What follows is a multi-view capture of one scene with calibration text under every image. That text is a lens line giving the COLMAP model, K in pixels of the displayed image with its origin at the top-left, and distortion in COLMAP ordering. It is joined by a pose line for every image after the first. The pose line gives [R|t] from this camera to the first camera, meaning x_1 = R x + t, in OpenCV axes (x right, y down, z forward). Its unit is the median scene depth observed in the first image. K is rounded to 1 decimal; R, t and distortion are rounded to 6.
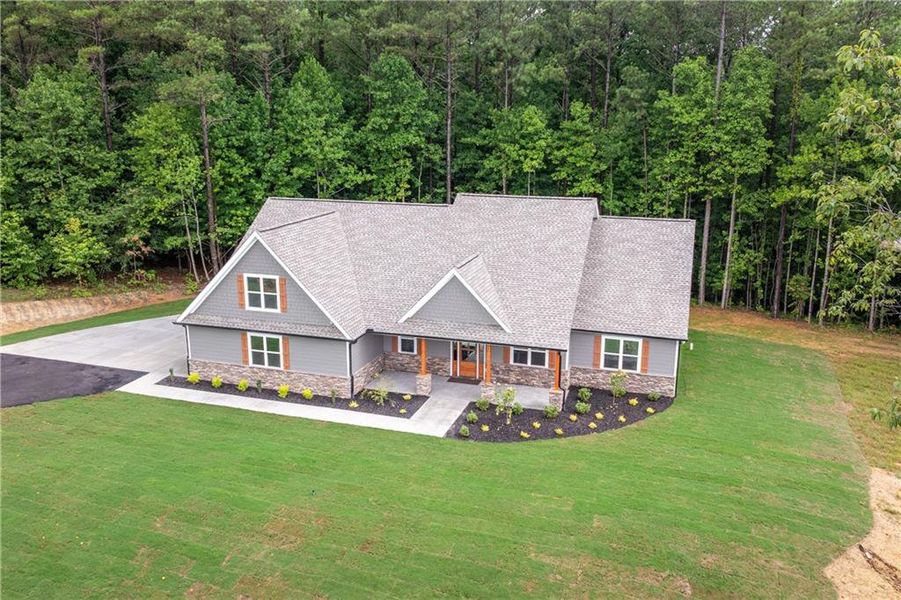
lens RADIAL K [[771.4, 0, 450.5], [0, 771.4, 300.0], [0, 0, 1]] dist [-0.011853, -0.004733]
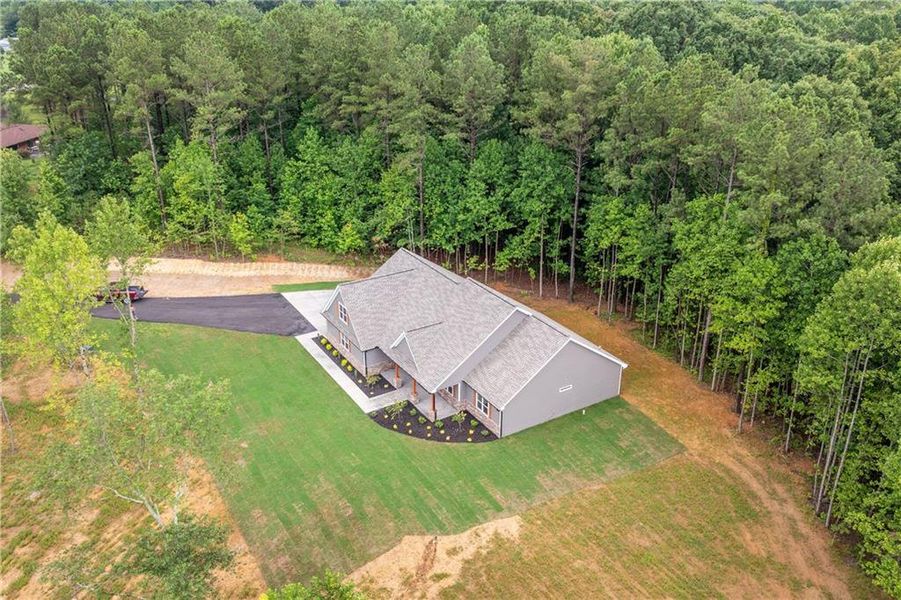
lens RADIAL K [[771.4, 0, 450.5], [0, 771.4, 300.0], [0, 0, 1]] dist [-0.011853, -0.004733]
pose [[0.750887, 0.268015, -0.603603, 1.164952], [-0.149684, 0.959234, 0.239716, -0.563982], [0.643244, -0.089650, 0.760395, -0.345057]]
